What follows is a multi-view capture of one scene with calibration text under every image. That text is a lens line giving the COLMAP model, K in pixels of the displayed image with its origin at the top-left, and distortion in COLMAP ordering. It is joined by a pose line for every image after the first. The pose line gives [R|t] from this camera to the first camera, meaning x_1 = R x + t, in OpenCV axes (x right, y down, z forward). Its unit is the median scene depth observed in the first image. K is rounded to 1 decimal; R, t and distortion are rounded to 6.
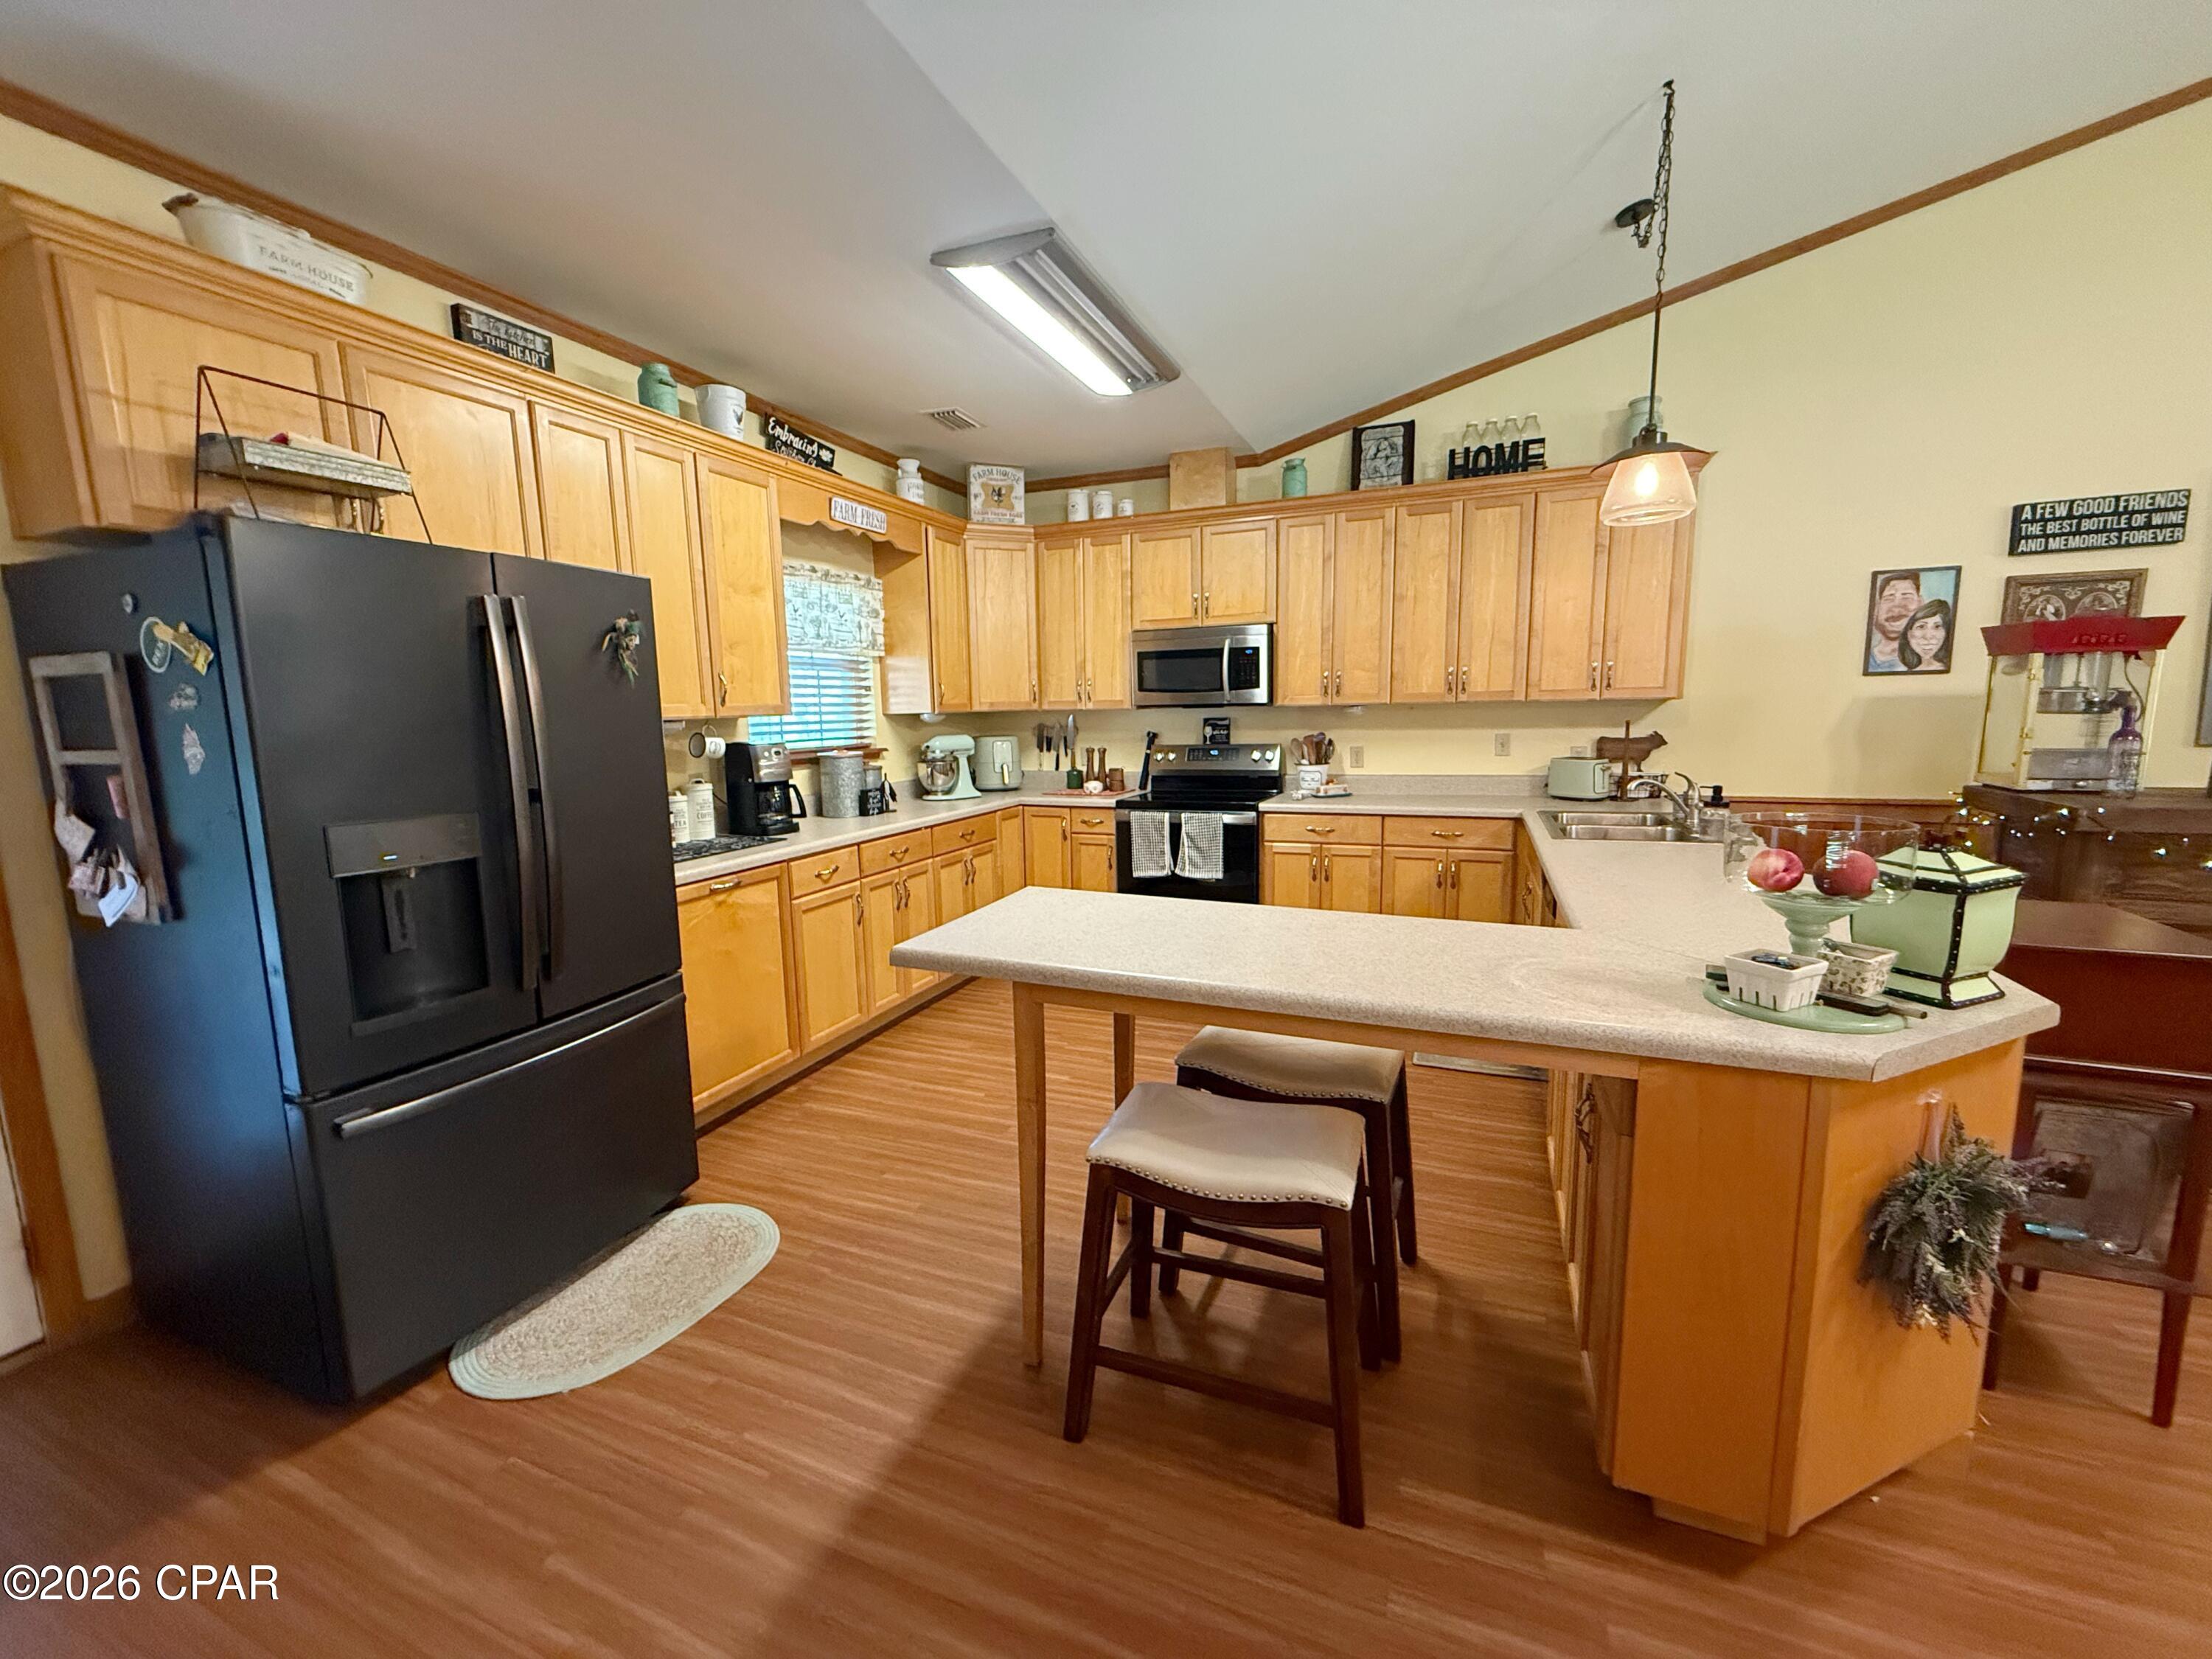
lens RADIAL K [[882.8, 0, 1100.8], [0, 882.8, 829.6], [0, 0, 1]] dist [0.001099, 0.000132]
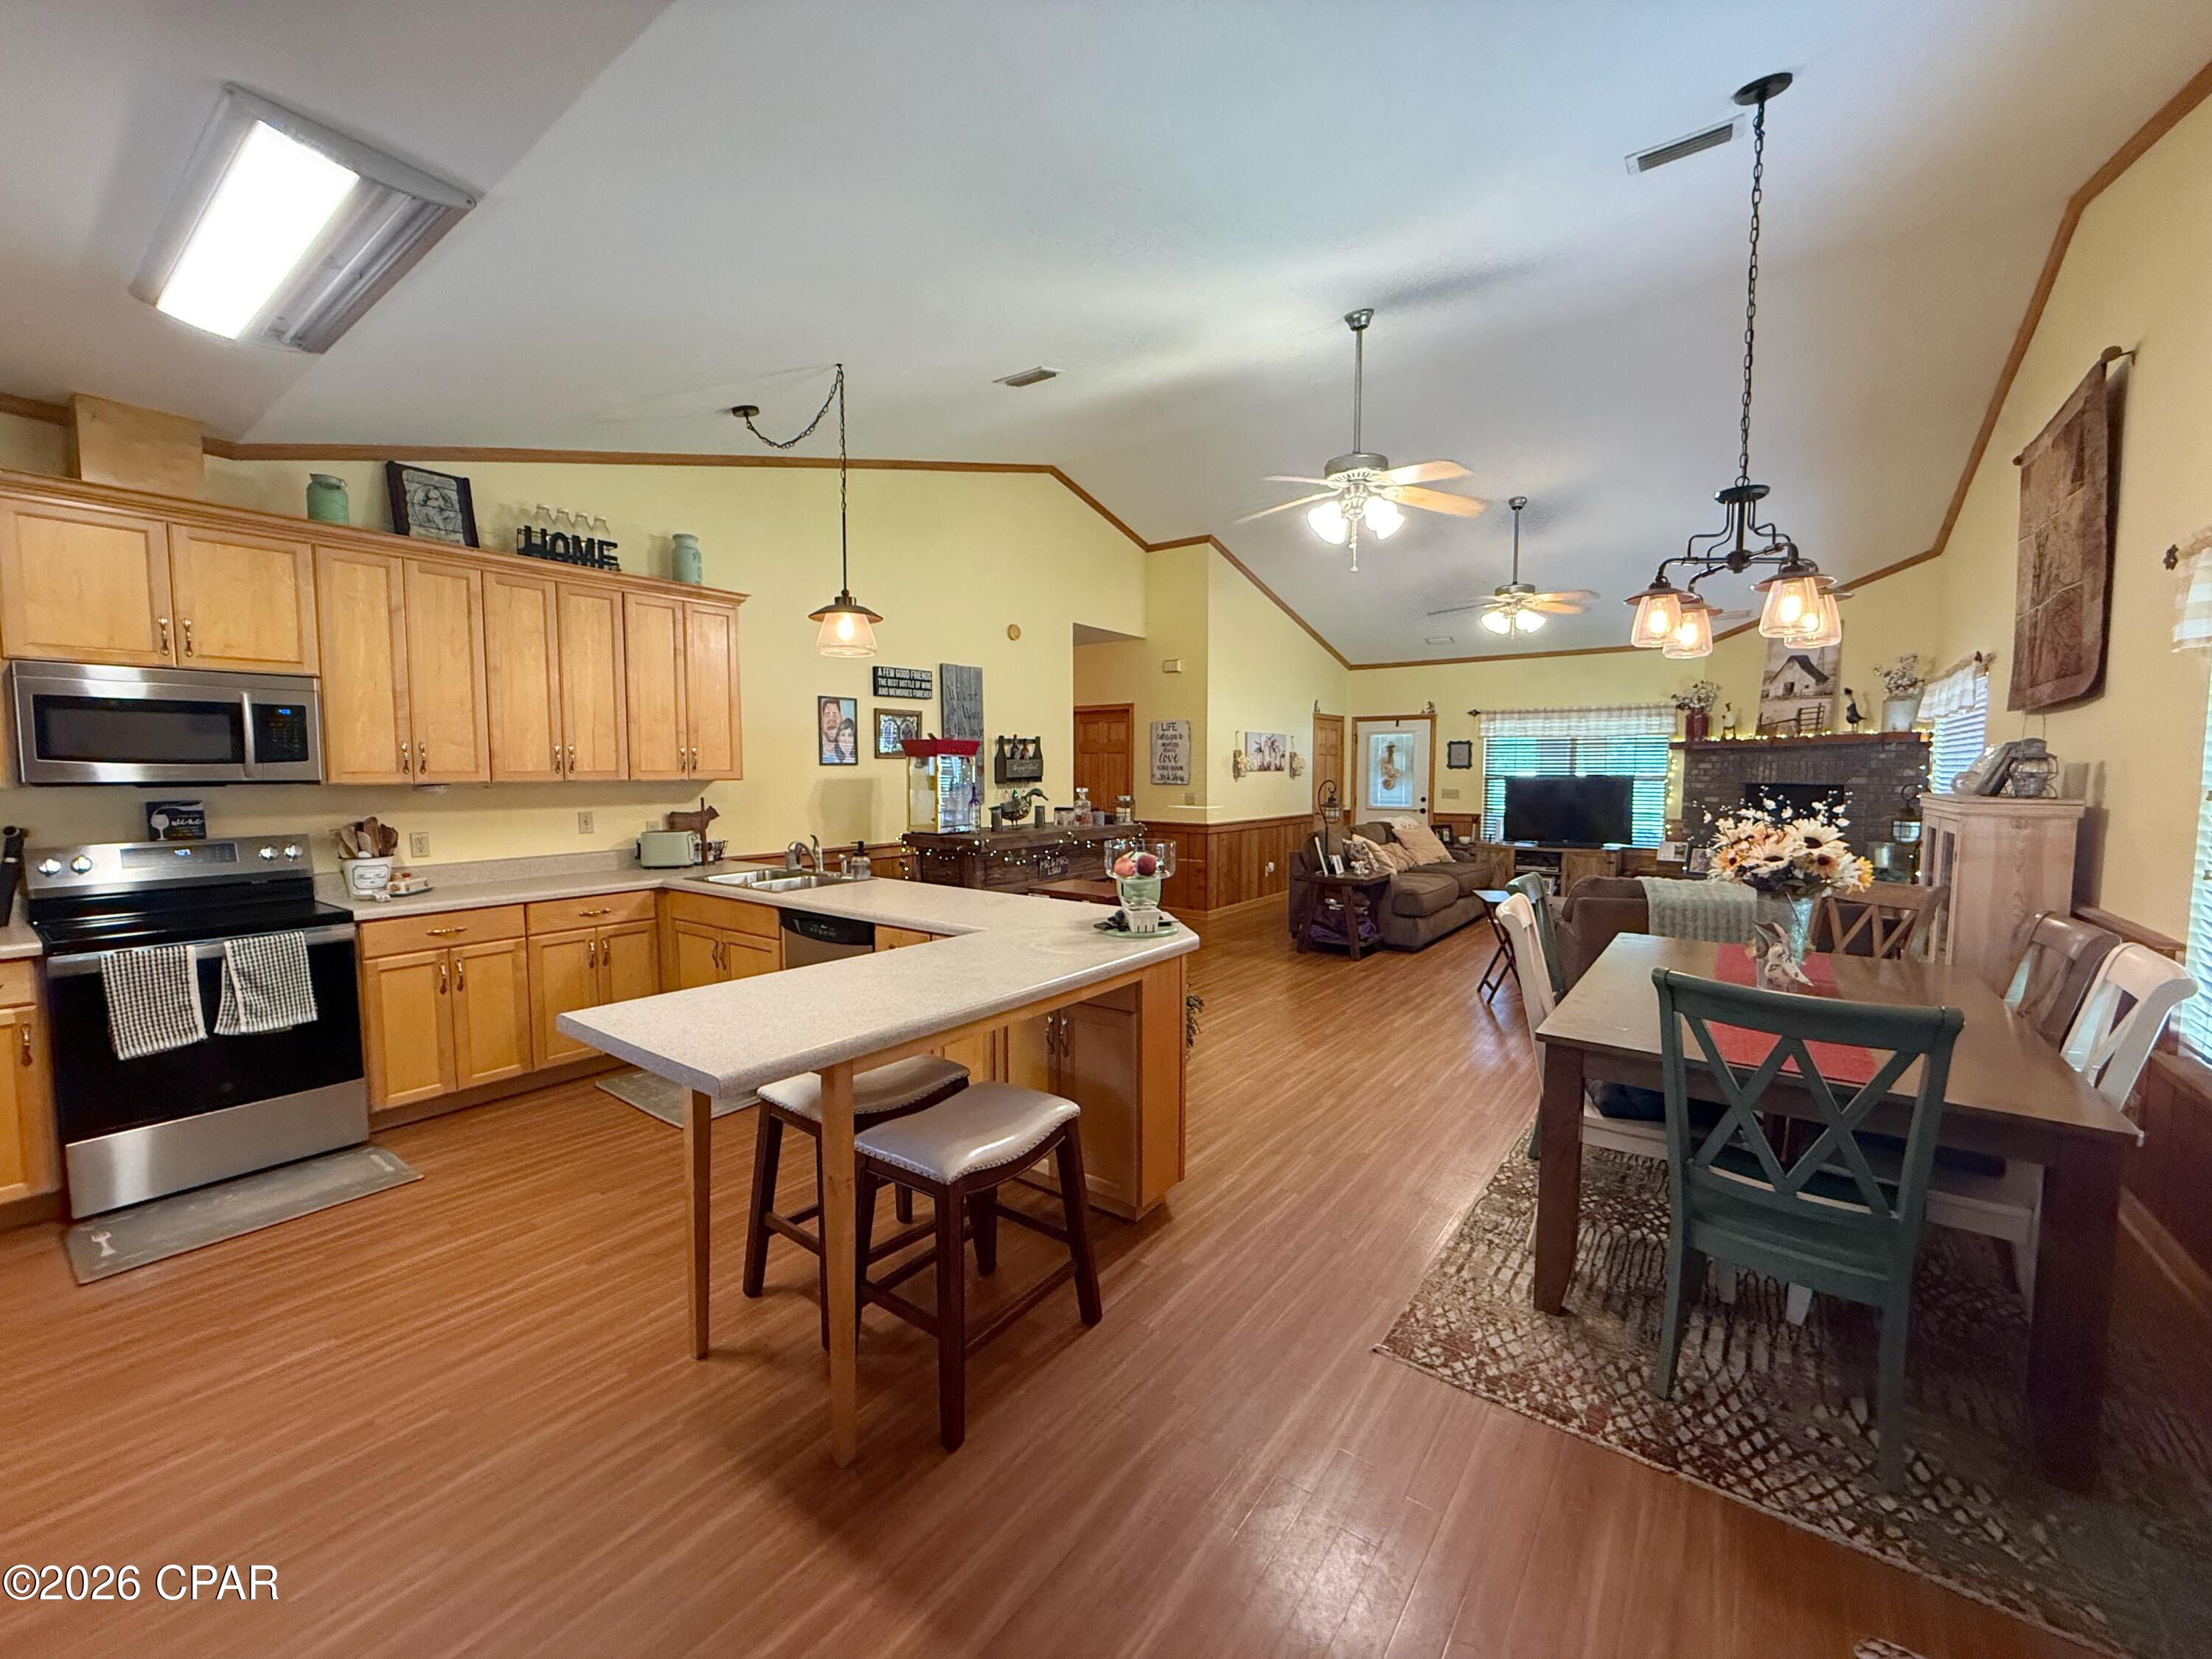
lens RADIAL K [[882.8, 0, 1100.7], [0, 882.8, 828.8], [0, 0, 1]] dist [0.001099, 0.000132]
pose [[0.245506, -0.046832, 0.968263, -0.416383], [0.131739, 0.991178, 0.014537, -0.027253], [-0.960402, 0.123989, 0.249510, 0.185897]]
